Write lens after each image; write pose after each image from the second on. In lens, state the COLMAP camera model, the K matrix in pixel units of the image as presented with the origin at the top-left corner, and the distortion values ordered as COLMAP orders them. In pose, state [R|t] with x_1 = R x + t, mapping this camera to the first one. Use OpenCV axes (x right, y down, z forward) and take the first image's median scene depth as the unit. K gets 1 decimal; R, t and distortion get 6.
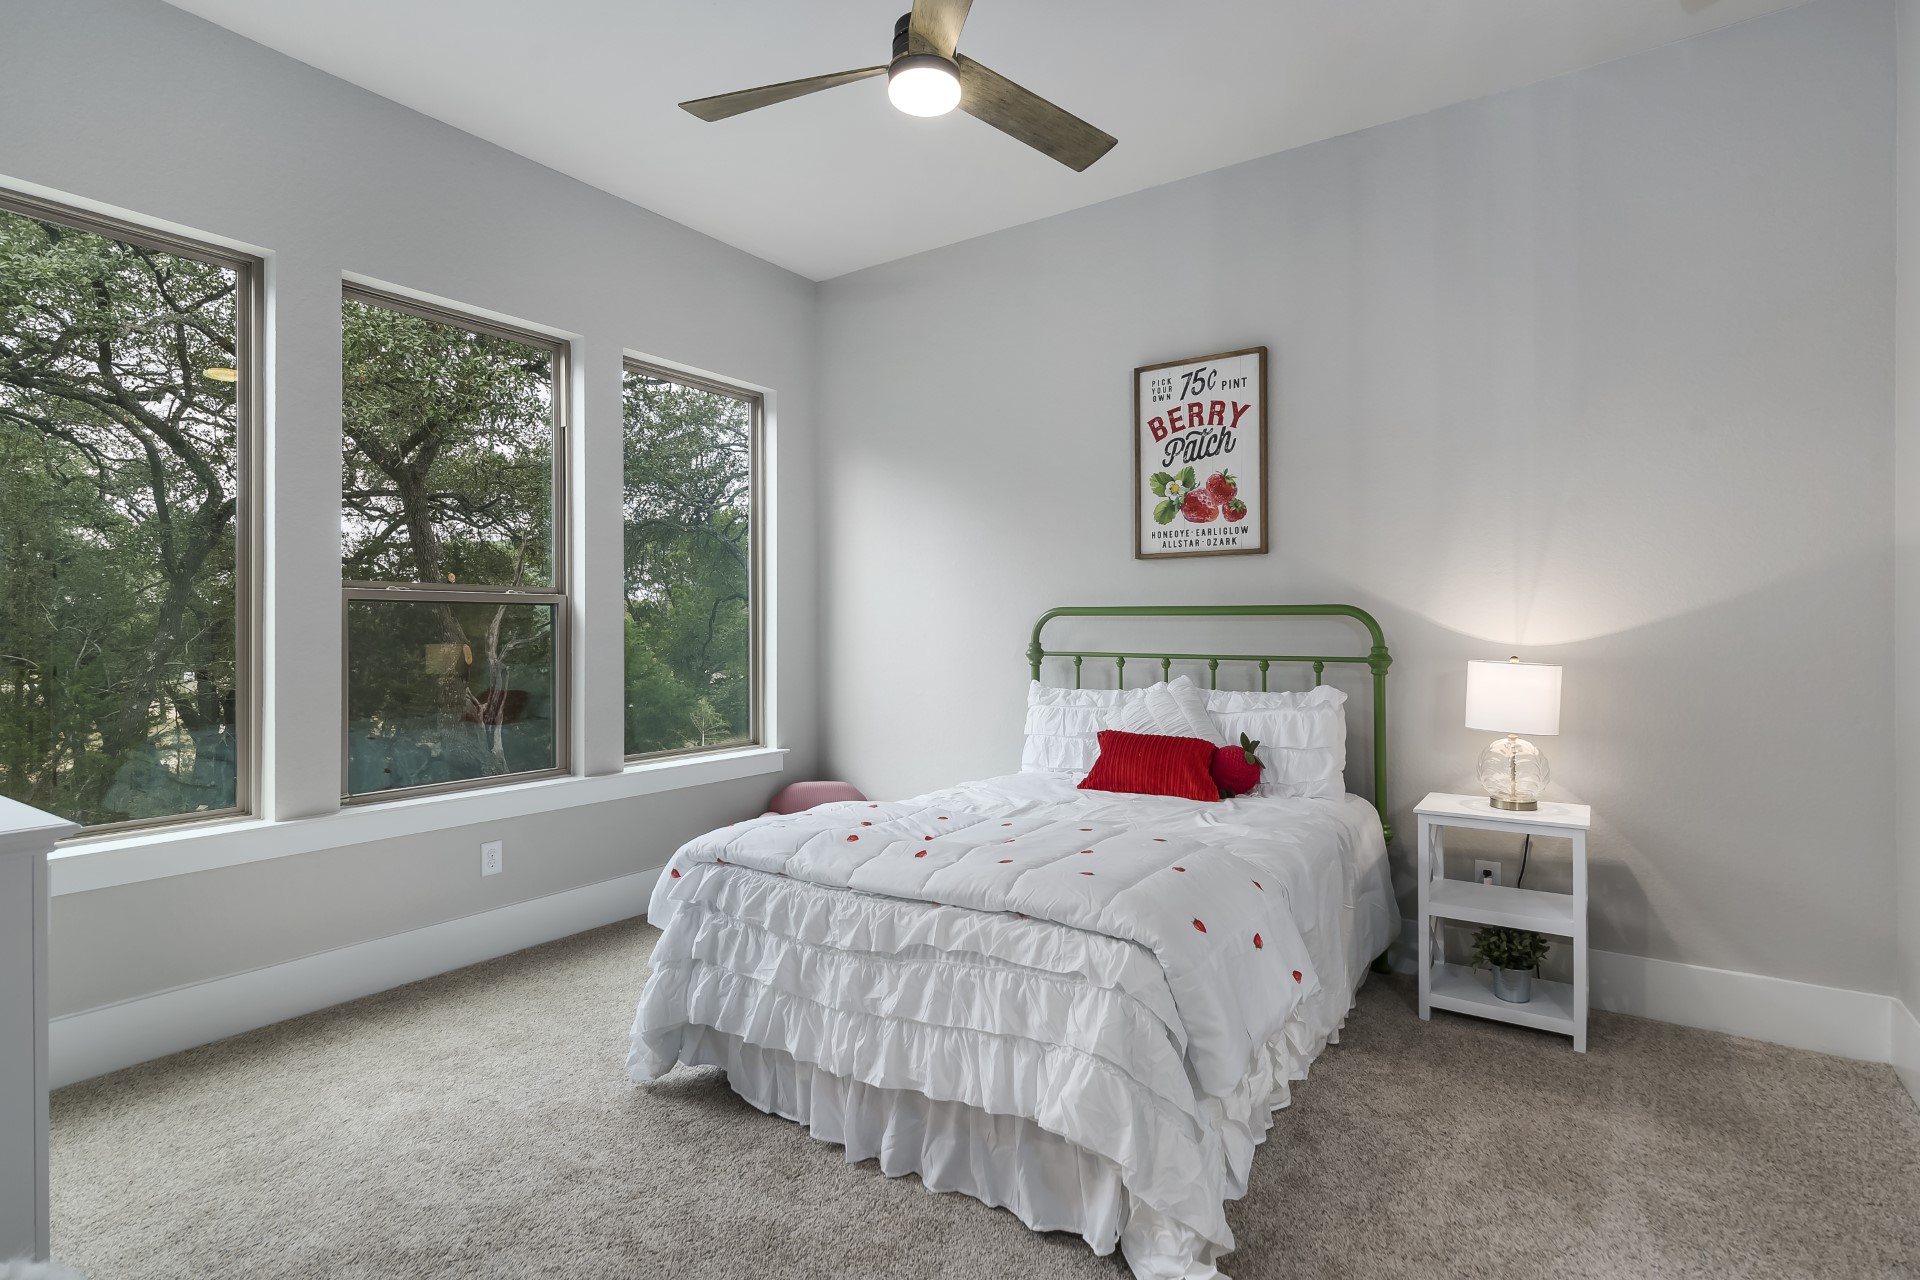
lens RADIAL K [[947.2, 0, 959.3], [0, 947.2, 636.4], [0, 0, 1]] dist [0.003871, 0.000089]
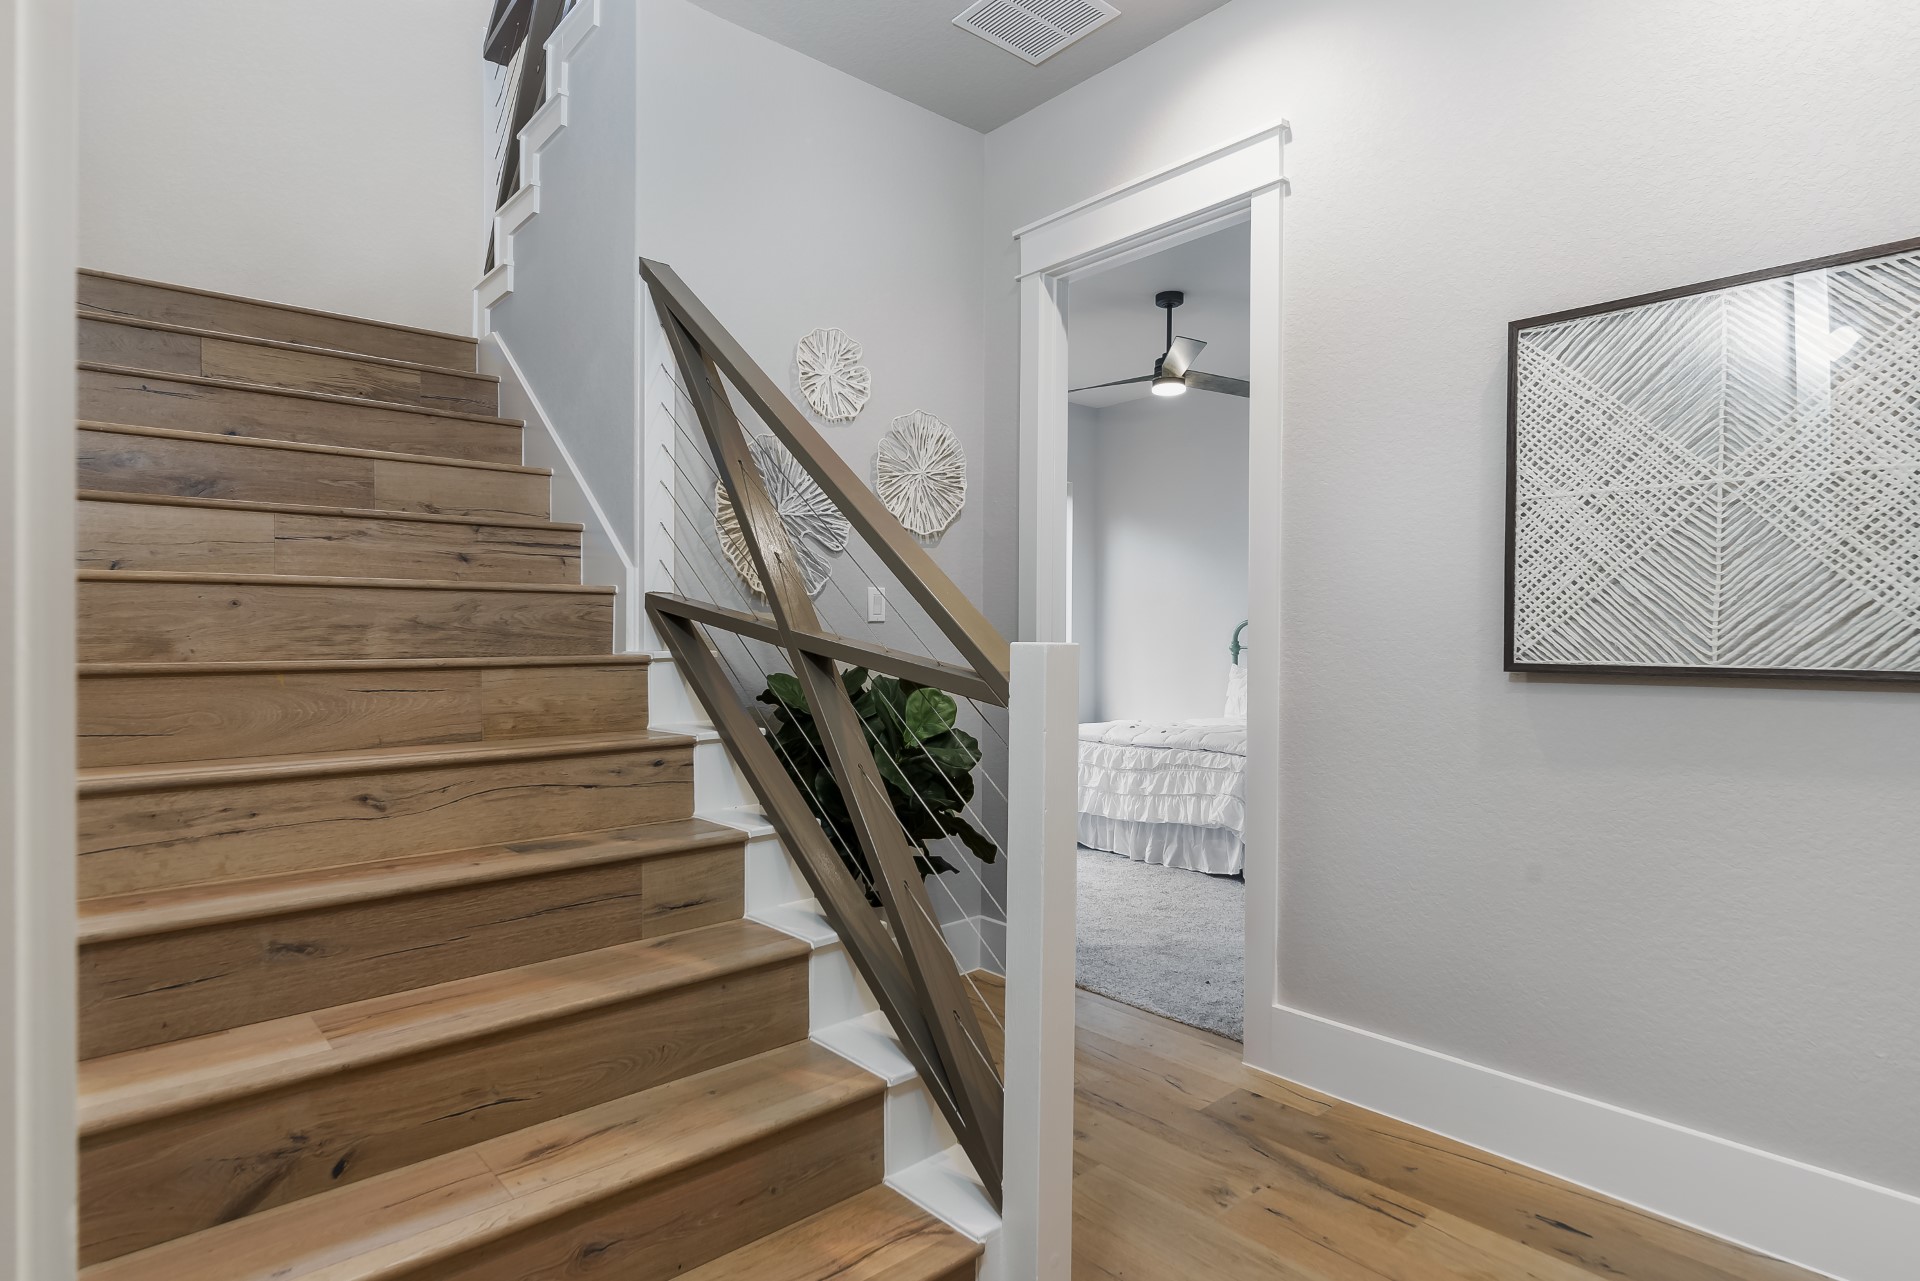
lens RADIAL K [[991.4, 0, 951.3], [0, 991.4, 657.0], [0, 0, 1]] dist [0.000267, -0.006906]
pose [[0.968769, 0.010730, -0.247732, 0.057194], [-0.006305, 0.999806, 0.018651, 0.009420], [0.247884, -0.016507, 0.968649, -1.539357]]
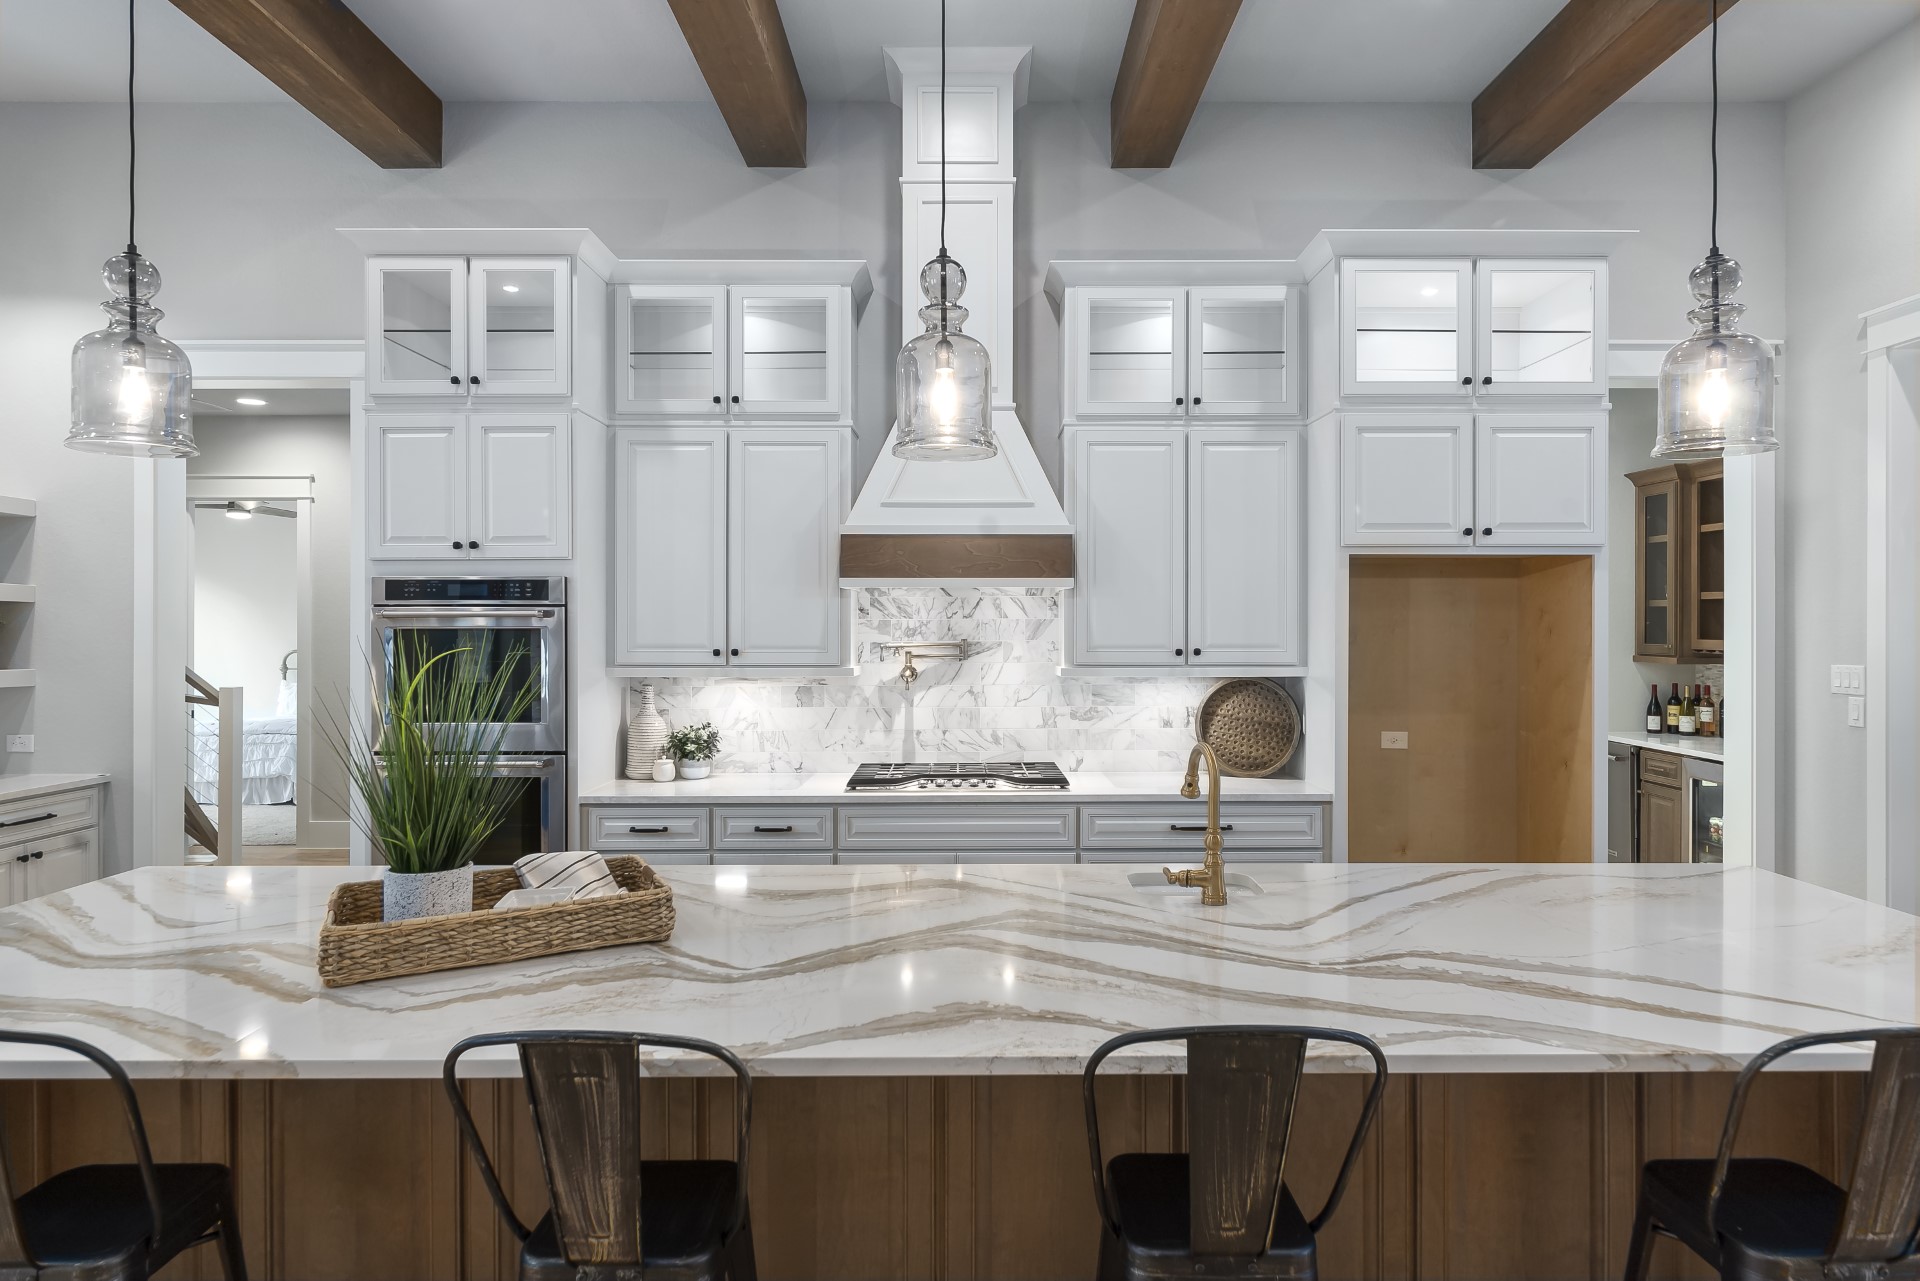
lens RADIAL K [[1081.9, 0, 987.1], [0, 1081.9, 630.6], [0, 0, 1]] dist [0.026808, -0.026440]
pose [[0.819289, 0.005986, 0.573350, -0.088687], [-0.004803, 0.999982, -0.003577, -0.153398], [-0.573361, 0.000177, 0.819303, -4.534544]]
